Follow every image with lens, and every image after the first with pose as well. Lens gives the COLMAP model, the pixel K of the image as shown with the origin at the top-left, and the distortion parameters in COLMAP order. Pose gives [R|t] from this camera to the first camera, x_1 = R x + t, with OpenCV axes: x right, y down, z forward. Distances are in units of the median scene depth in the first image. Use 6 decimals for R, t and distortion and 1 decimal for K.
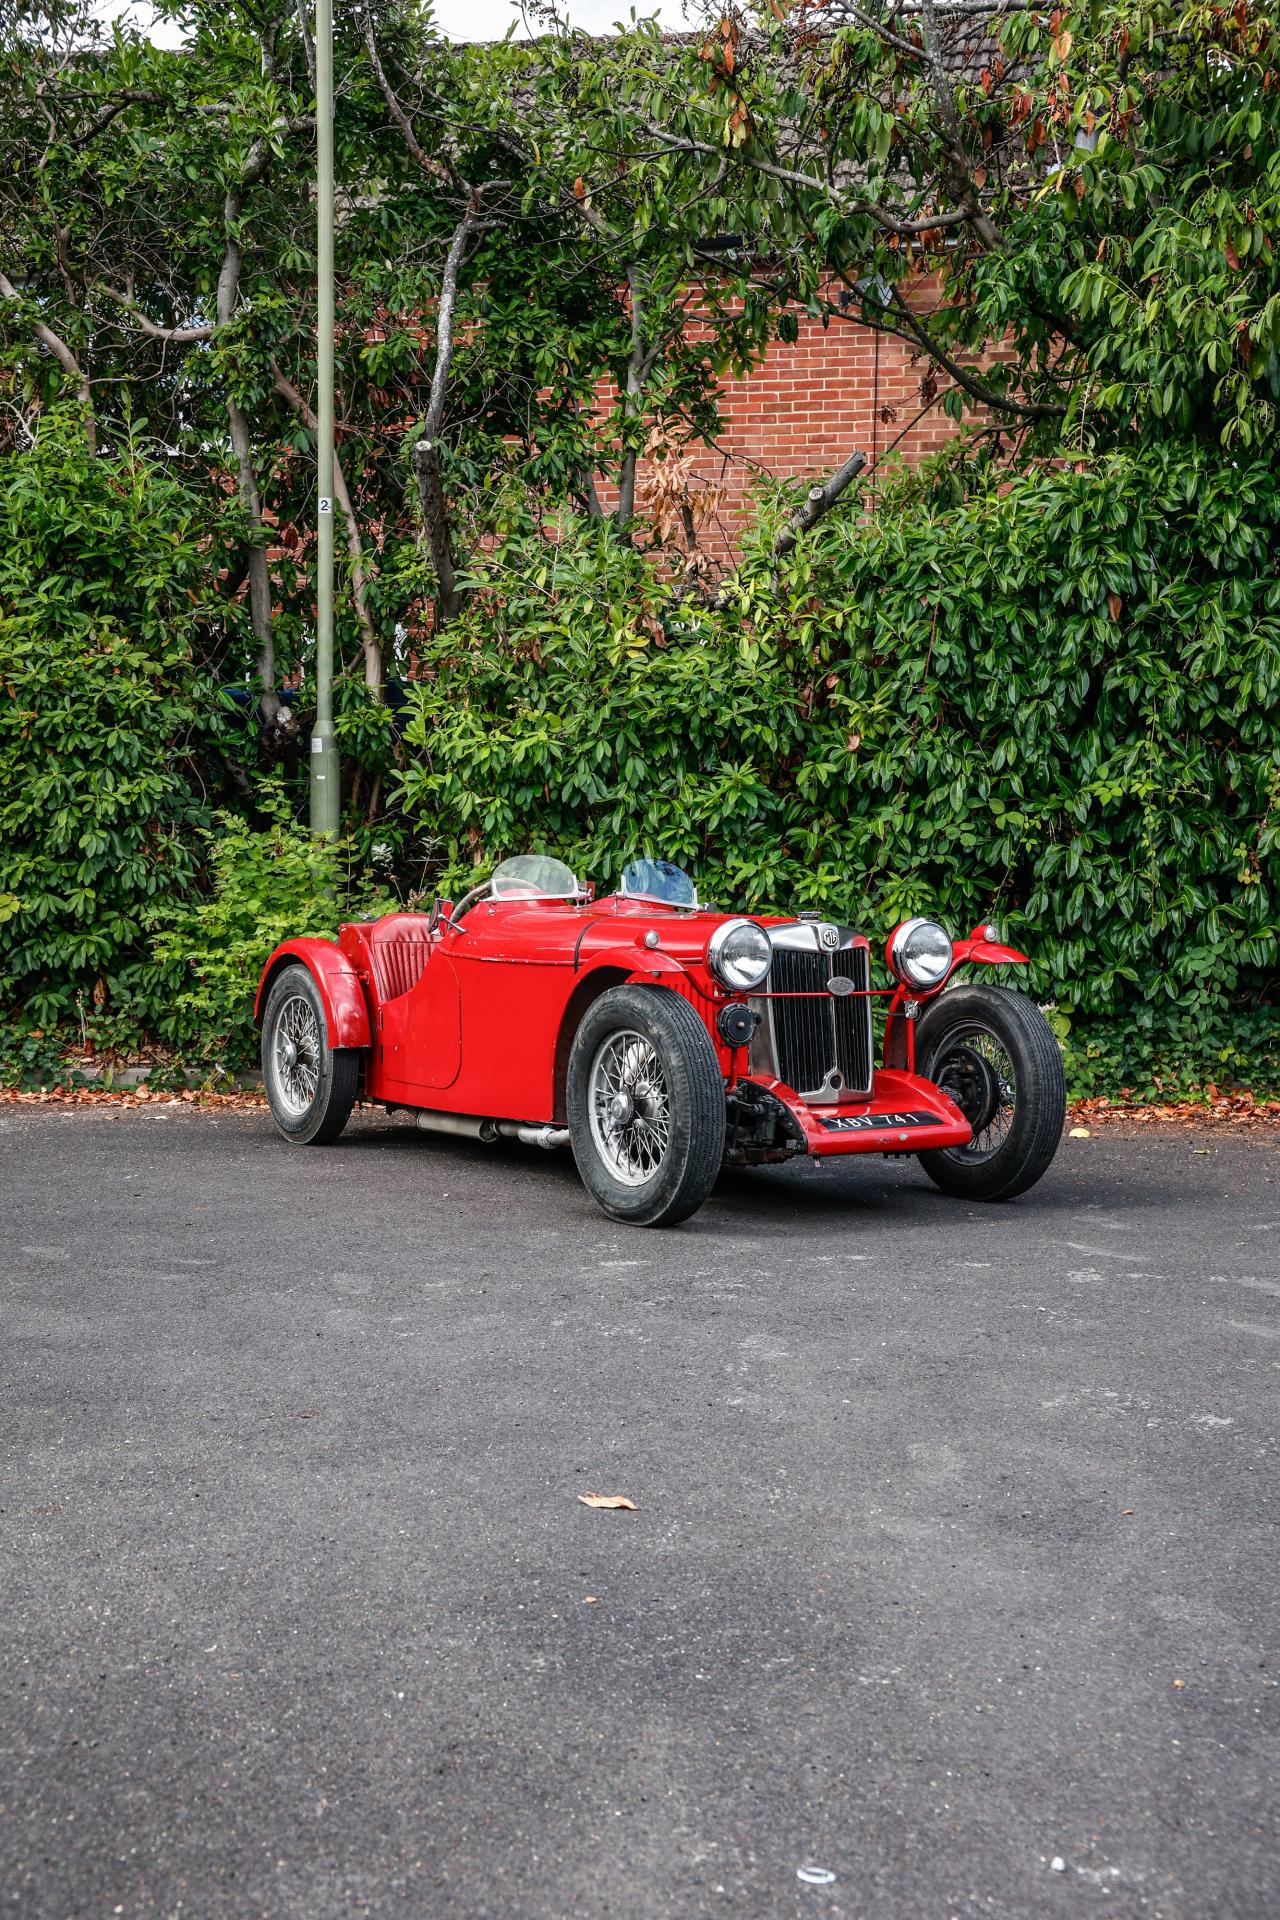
lens RADIAL K [[2414.3, 0, 643.4], [0, 2414.3, 968.9], [0, 0, 1]] dist [0.115200, 0.183365]
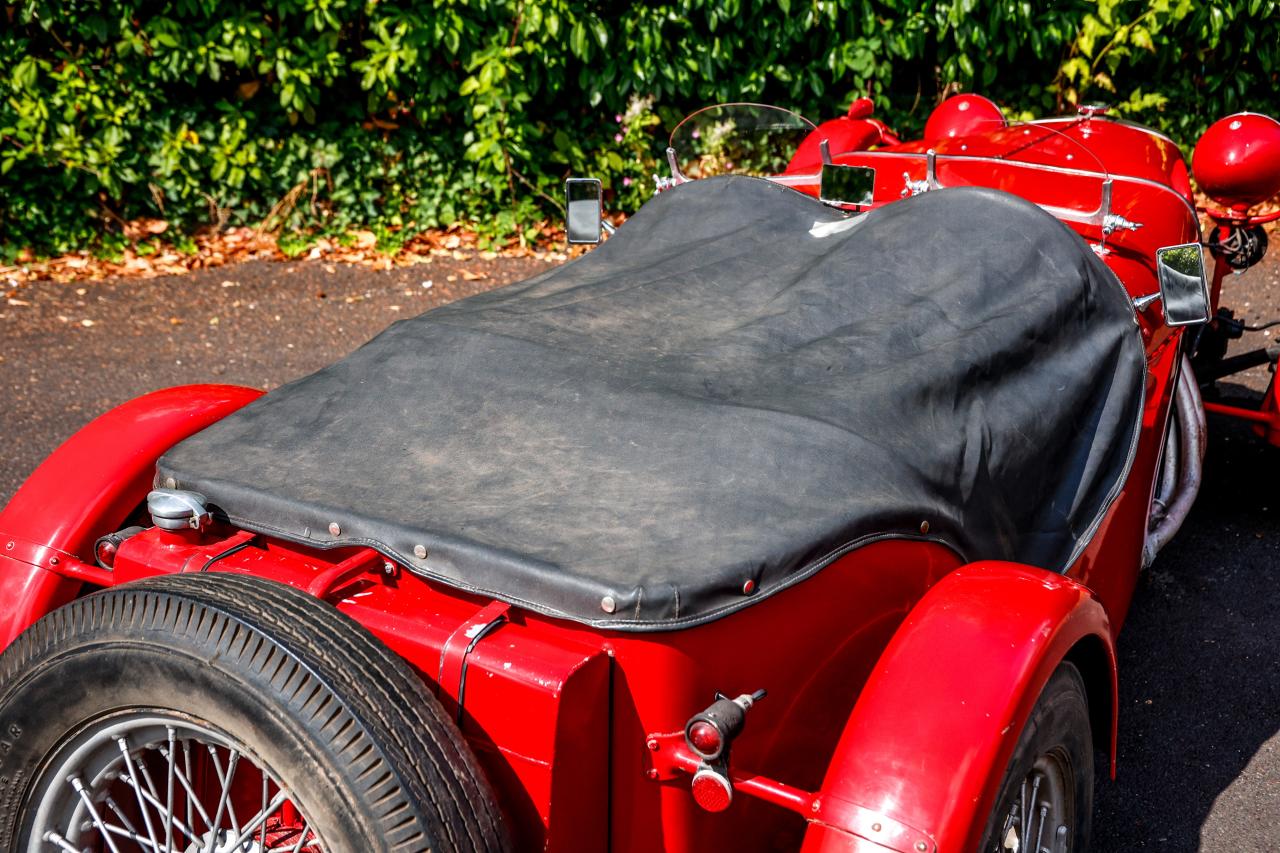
lens RADIAL K [[1609.6, 0, 655.6], [0, 1609.6, 422.0], [0, 0, 1]] dist [0.115200, 0.183365]
pose [[0.938311, -0.122135, 0.323506, -0.066082], [0.019807, 0.952994, 0.302341, -0.059662], [-0.345226, -0.277283, 0.896623, 0.409777]]
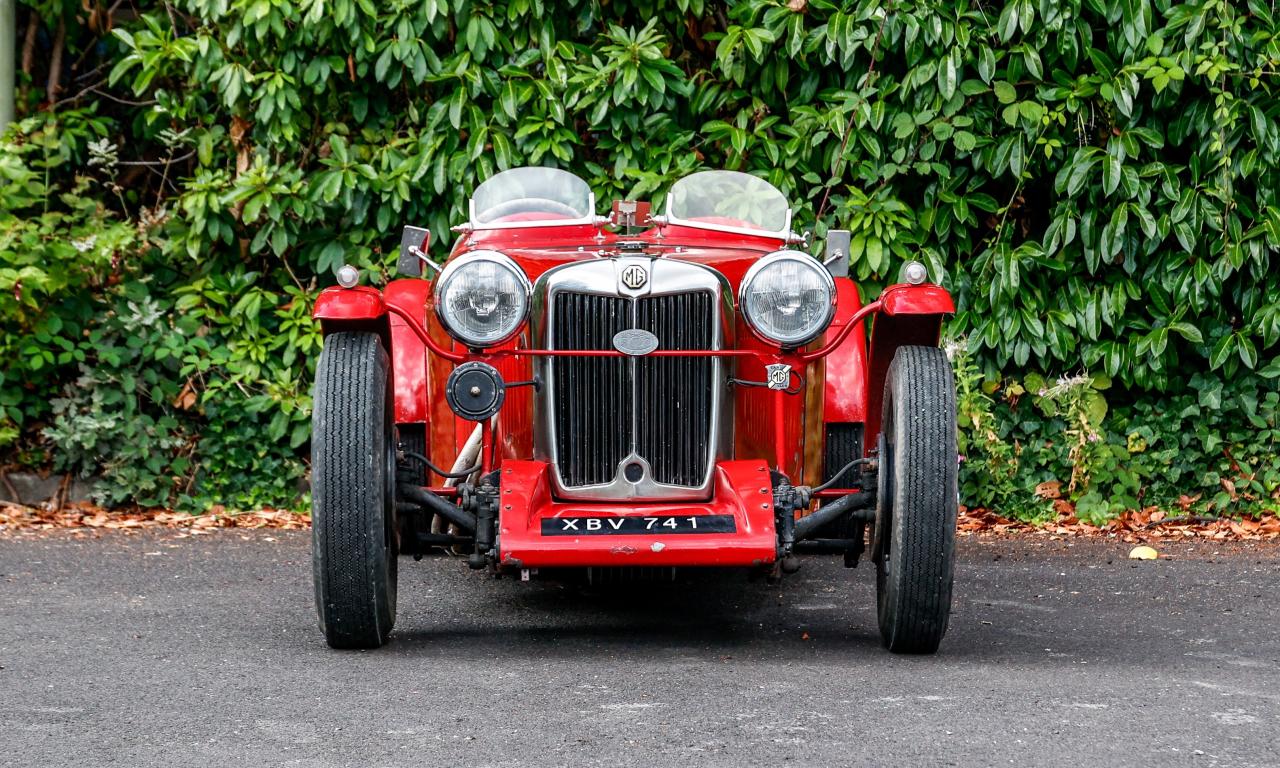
lens RADIAL K [[3944.5, 0, 639.7], [0, 3944.5, 356.8], [0, 0, 1]] dist [0.292373, 0.532257]
pose [[0.995338, 0.000667, 0.096450, -0.068145], [-0.001170, 0.999986, 0.005157, 0.003312], [-0.096445, -0.005246, 0.995324, -0.125736]]
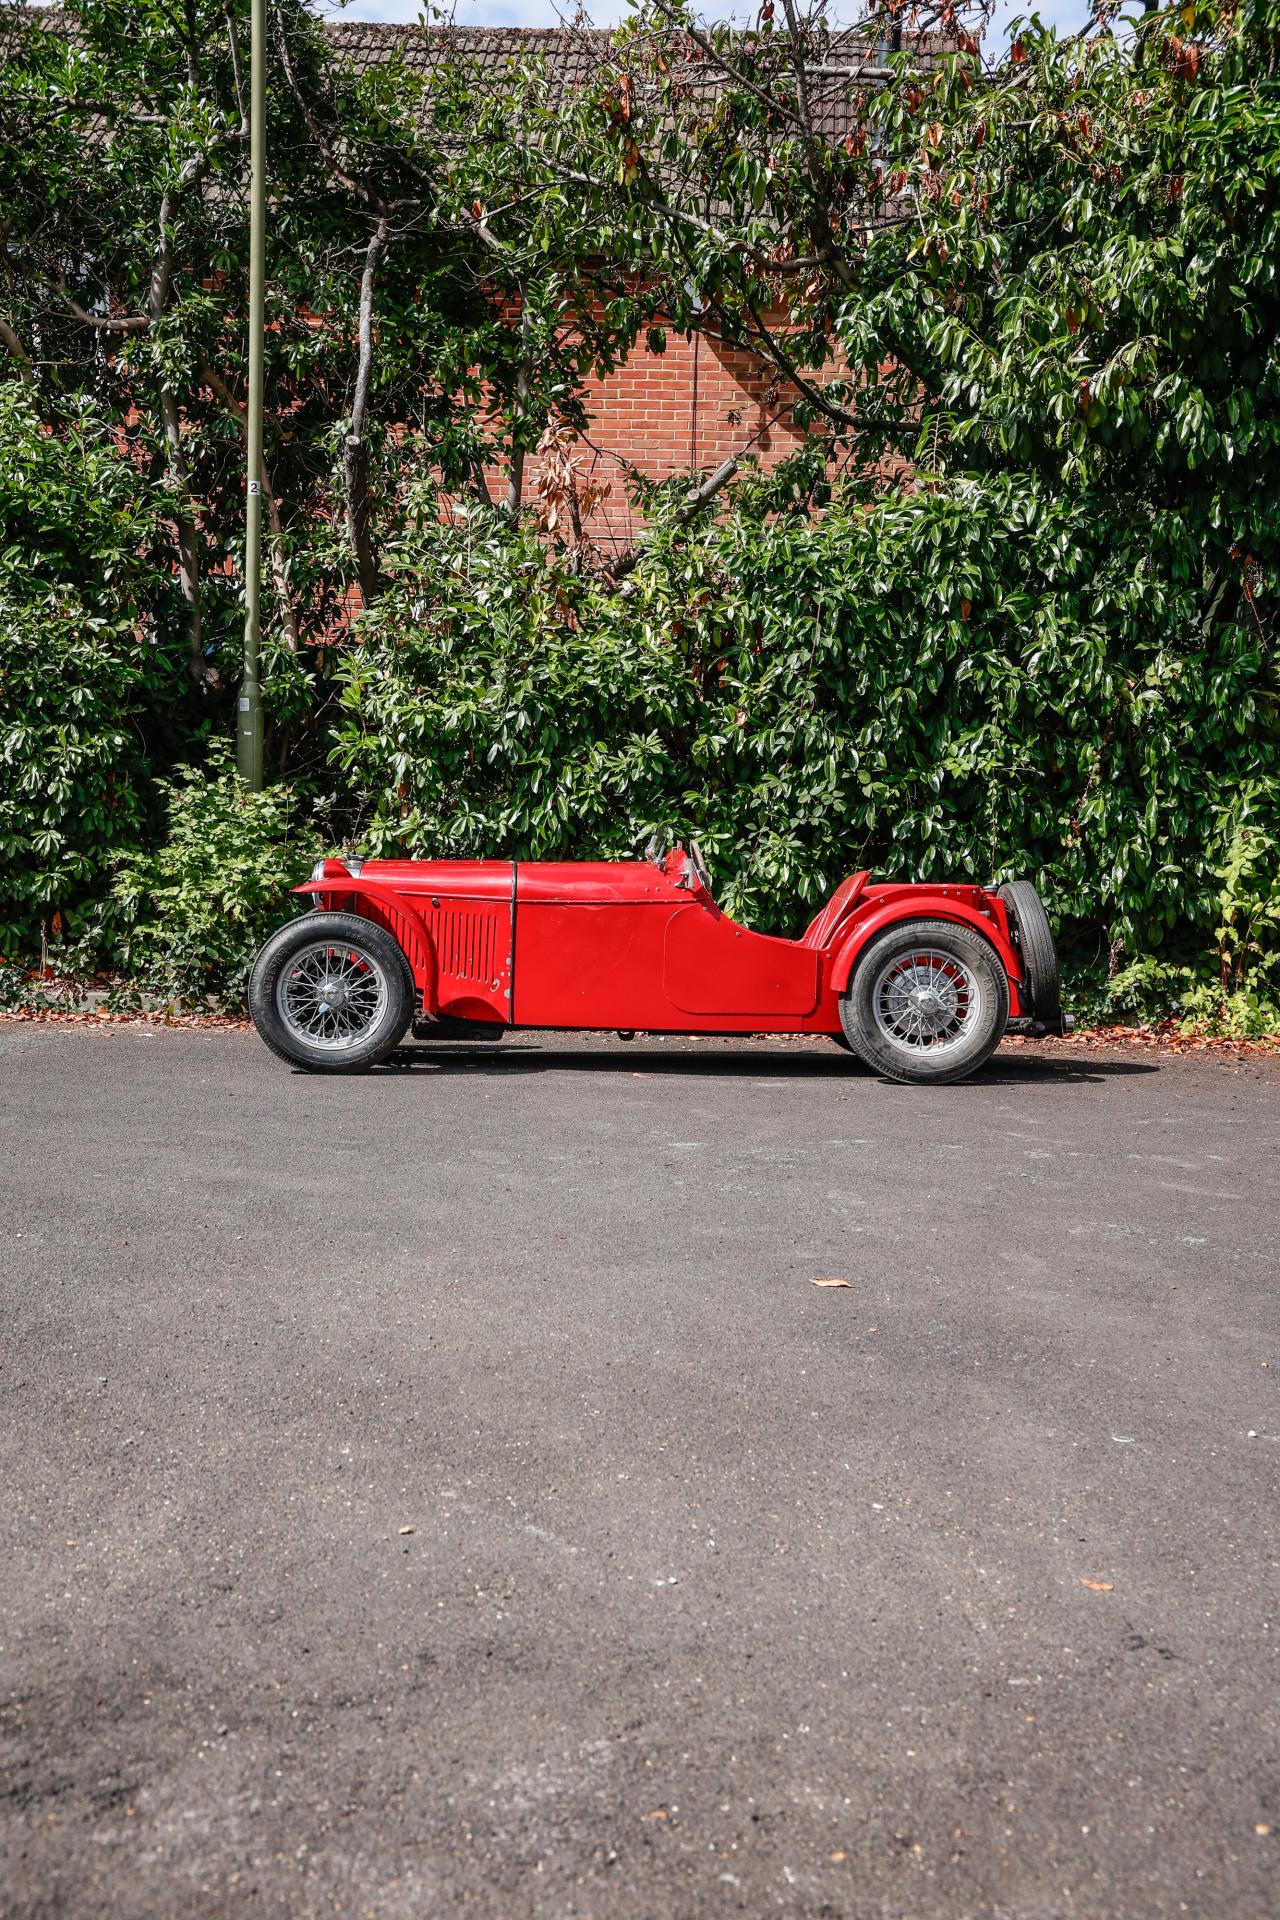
lens RADIAL K [[2414.3, 0, 643.4], [0, 2414.3, 968.9], [0, 0, 1]] dist [0.115200, 0.183365]
pose [[0.991661, 0.012277, 0.128284, -0.107465], [-0.015582, 0.999571, 0.024787, -0.001759], [-0.127925, -0.026580, 0.991428, -0.146887]]
